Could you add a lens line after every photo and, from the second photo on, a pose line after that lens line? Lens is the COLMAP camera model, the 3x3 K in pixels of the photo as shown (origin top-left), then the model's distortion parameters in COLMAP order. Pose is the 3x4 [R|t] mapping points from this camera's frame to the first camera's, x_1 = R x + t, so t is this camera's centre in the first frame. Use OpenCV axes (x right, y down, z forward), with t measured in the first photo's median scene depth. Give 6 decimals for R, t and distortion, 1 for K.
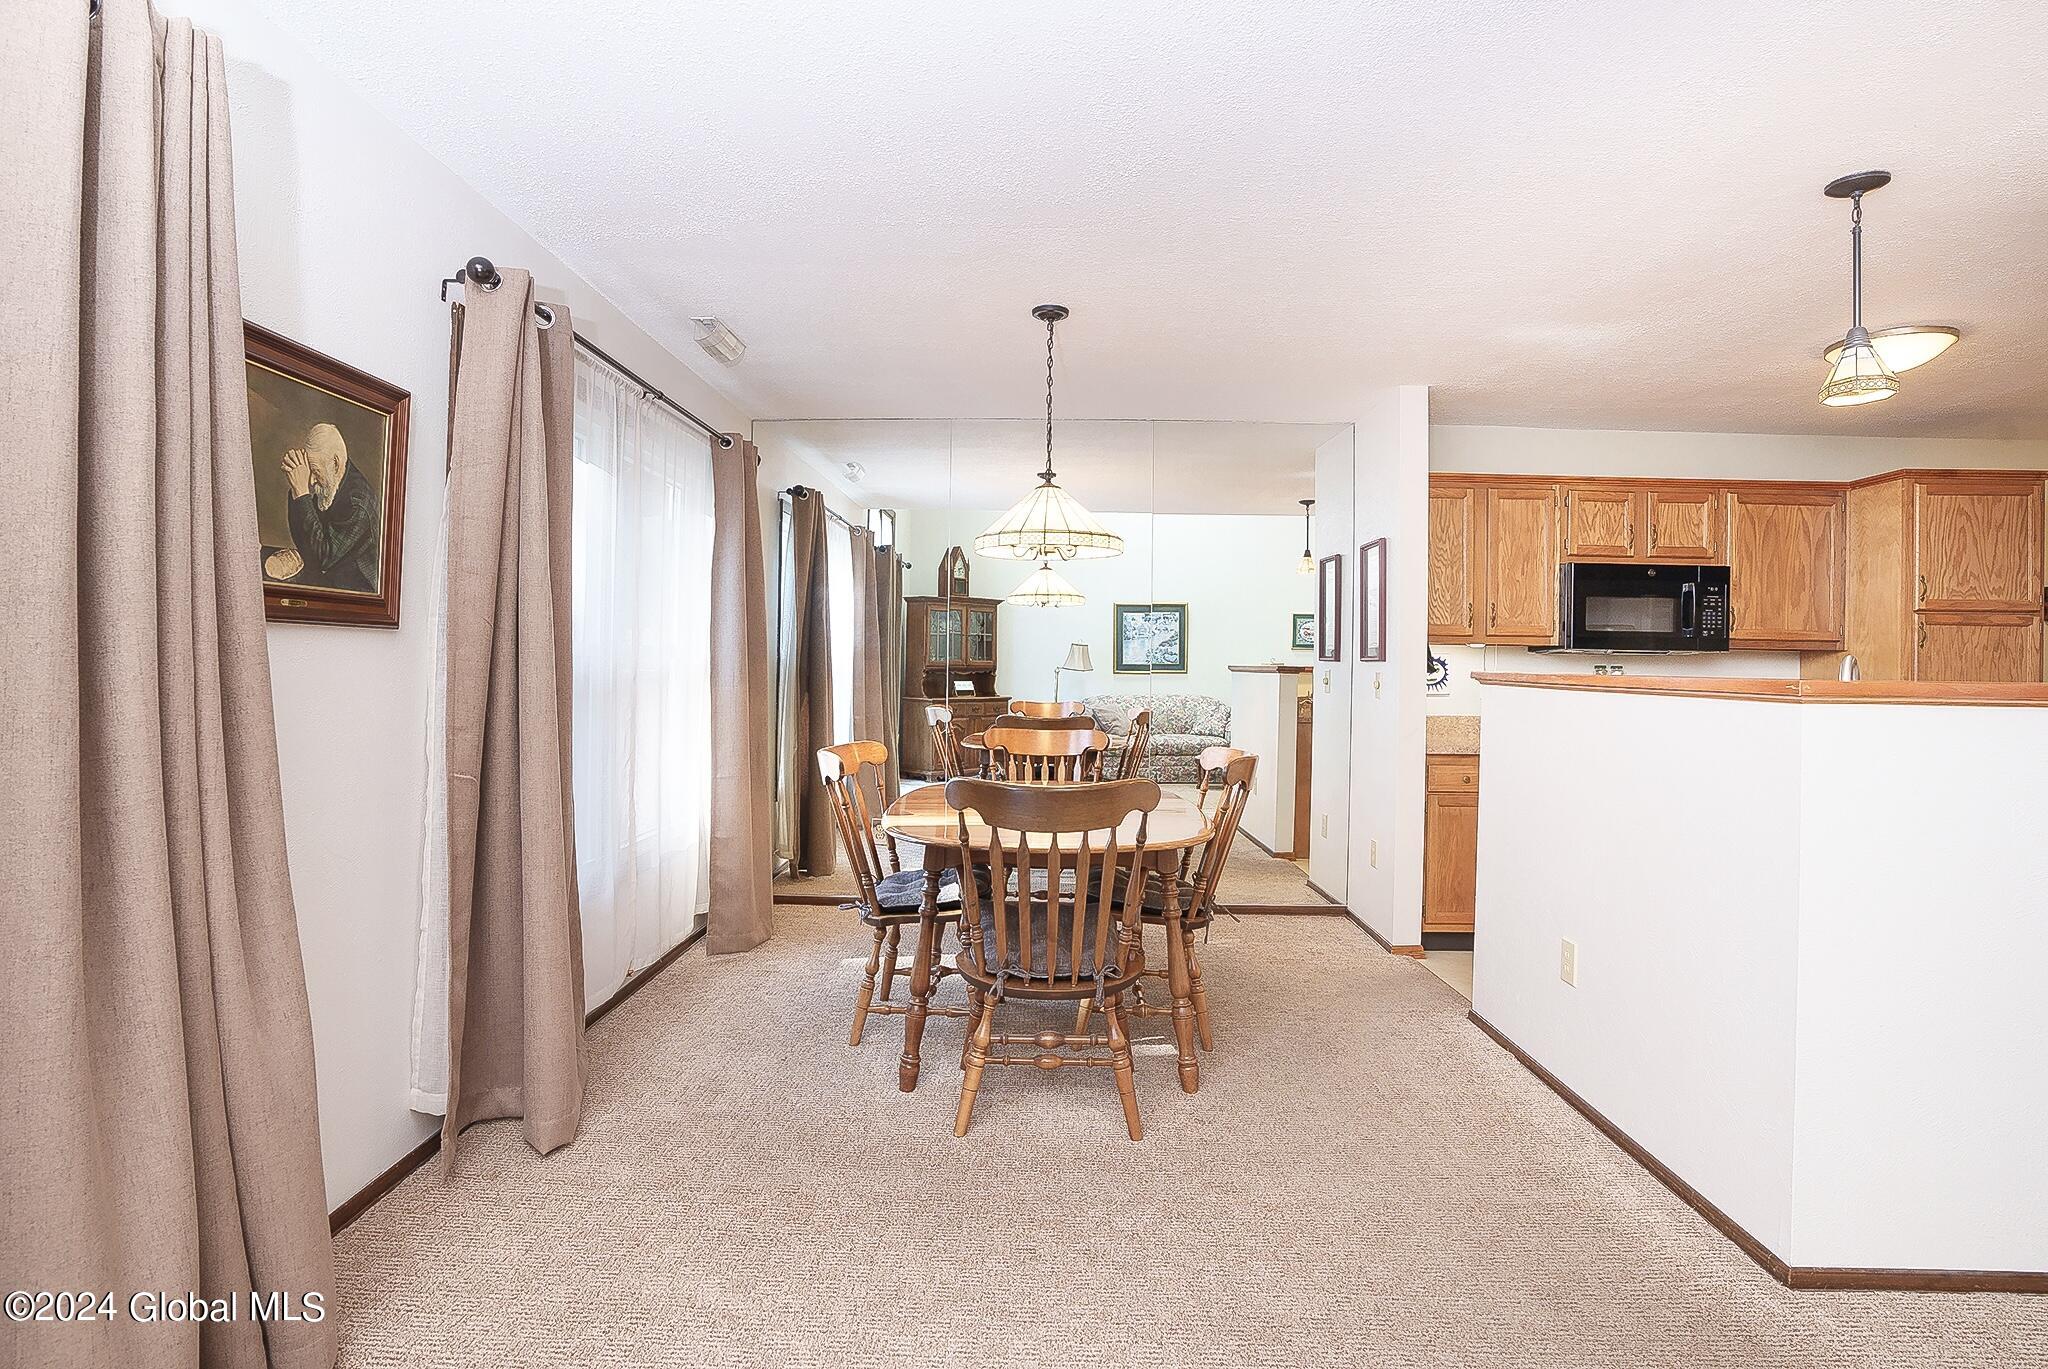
lens RADIAL K [[970.7, 0, 997.8], [0, 970.7, 679.2], [0, 0, 1]] dist [-0.034755, 0.000418]
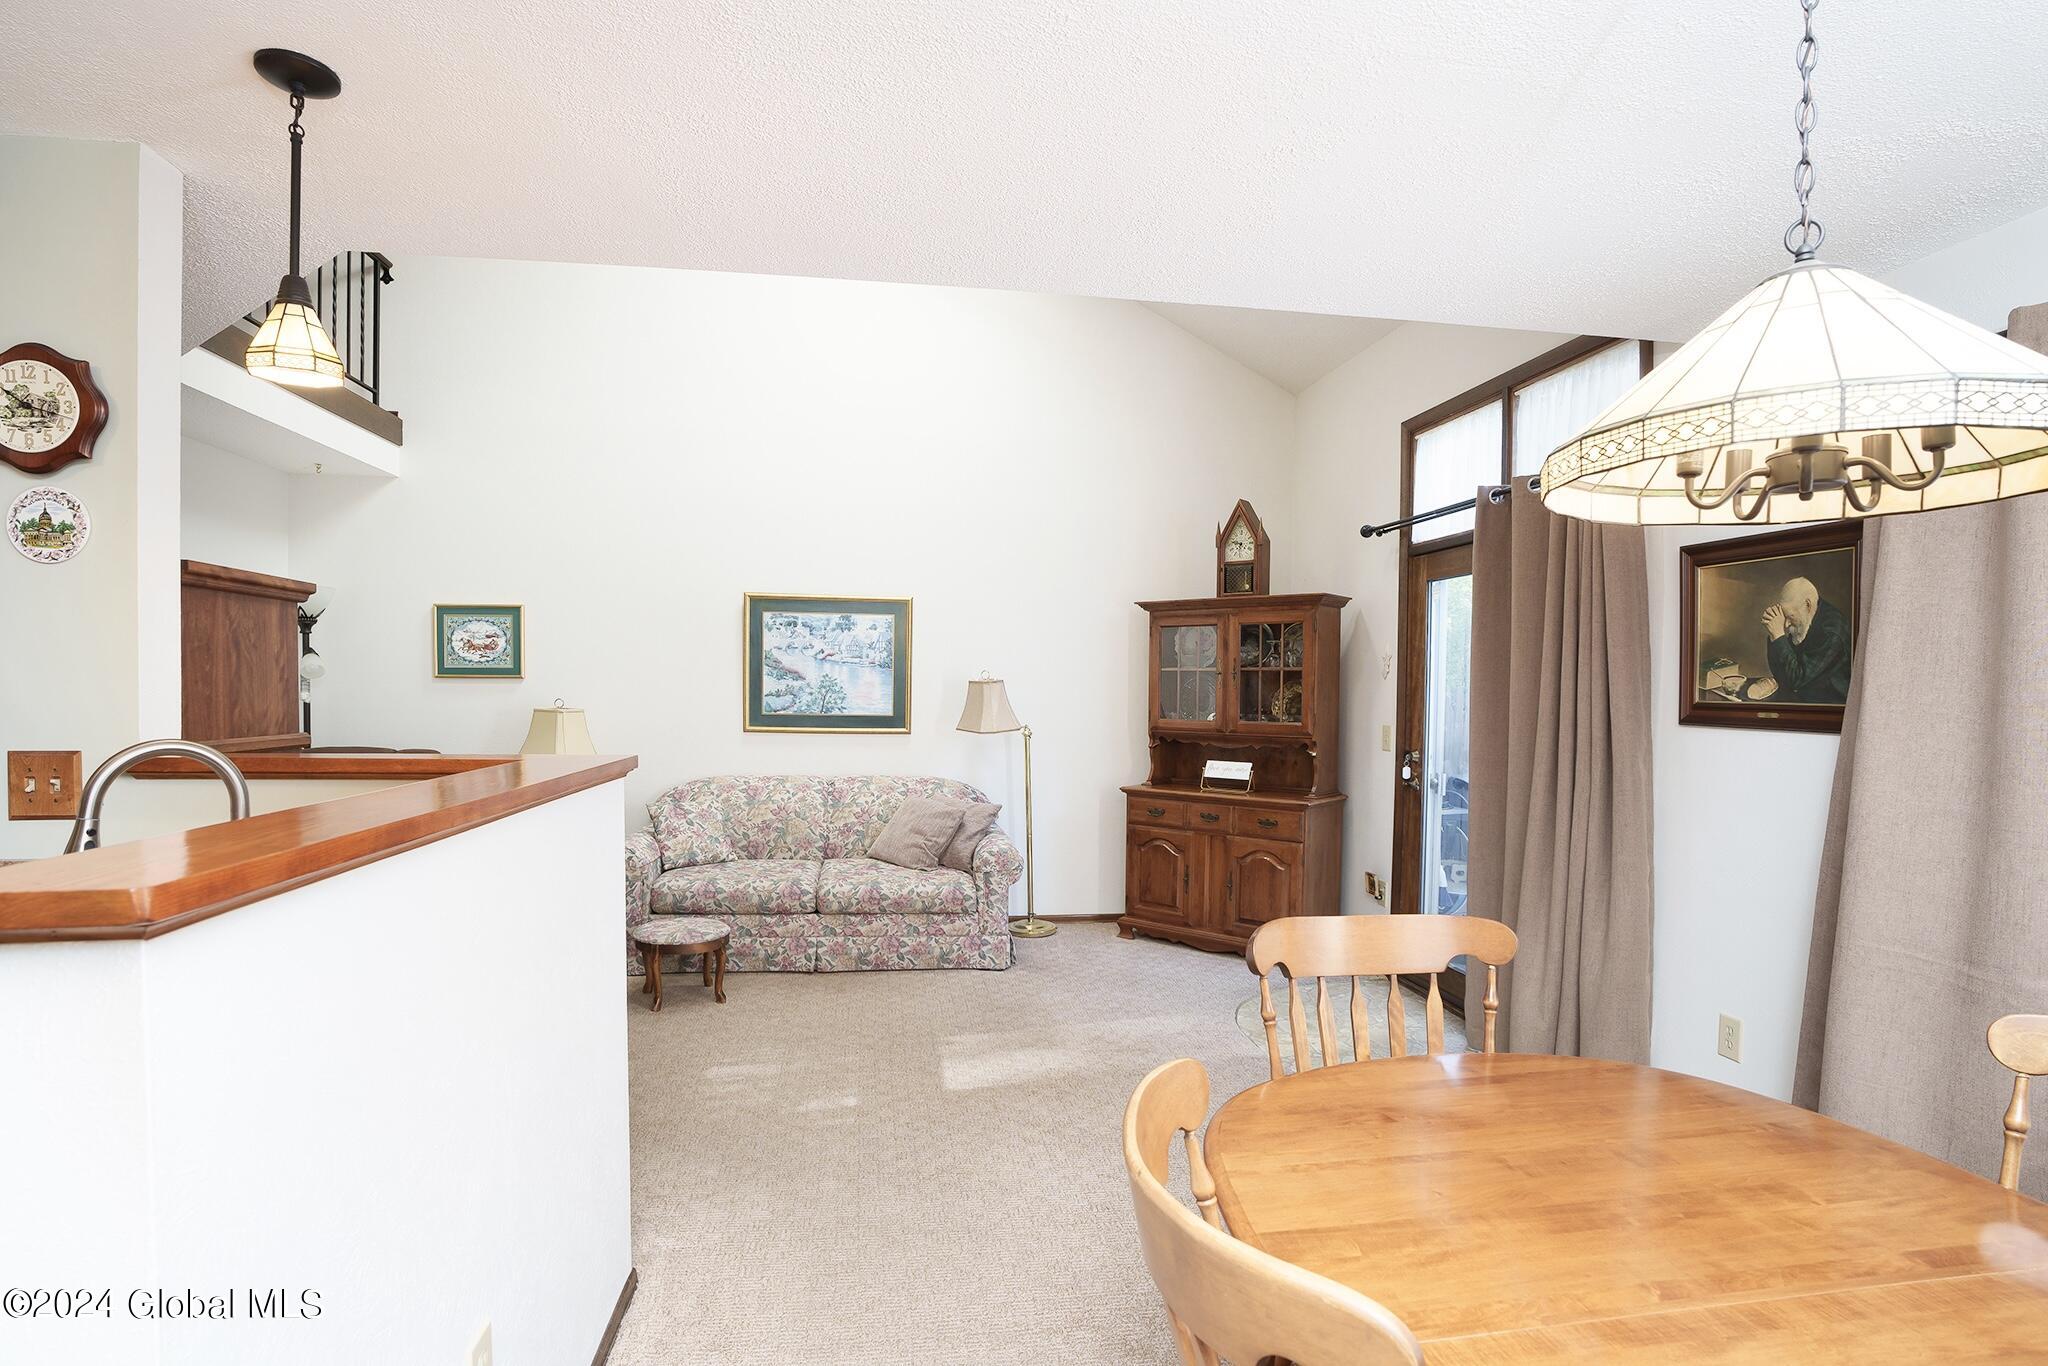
lens RADIAL K [[970.7, 0, 997.8], [0, 970.7, 677.7], [0, 0, 1]] dist [-0.034755, 0.000418]
pose [[-0.982281, -0.004938, -0.187351, 0.626542], [-0.006554, 0.999946, 0.008010, -0.134300], [0.187301, 0.009096, -0.982260, 2.086391]]
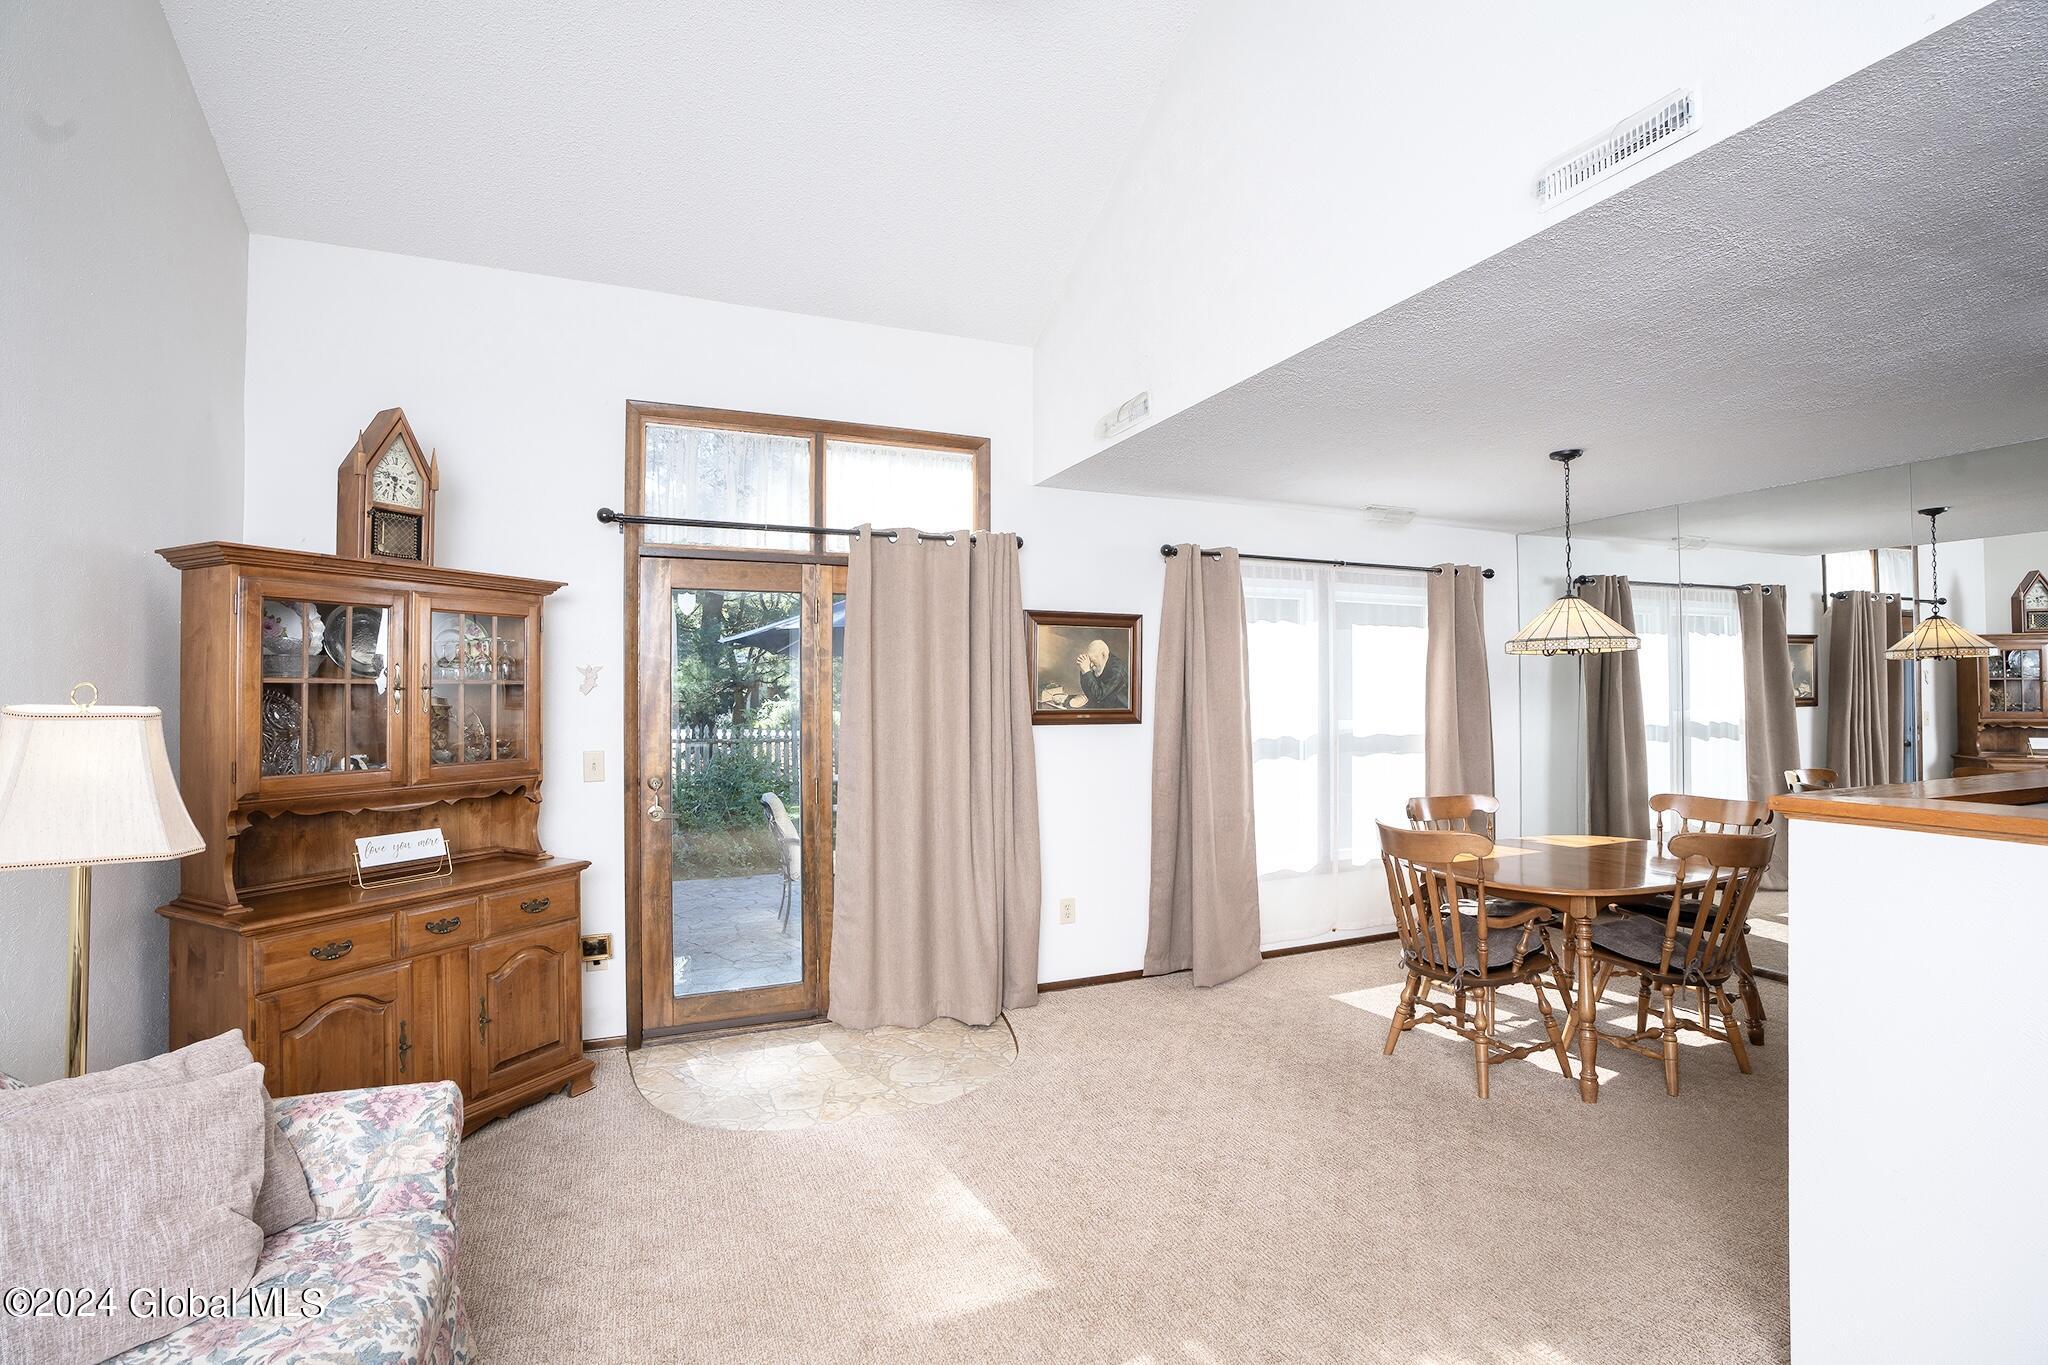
lens RADIAL K [[970.7, 0, 997.8], [0, 970.7, 677.2], [0, 0, 1]] dist [-0.034755, 0.000418]
pose [[0.427148, -0.024605, -0.903847, 1.405323], [-0.003782, 0.999572, -0.028998, -0.103093], [0.904174, 0.015805, 0.426872, -0.275013]]
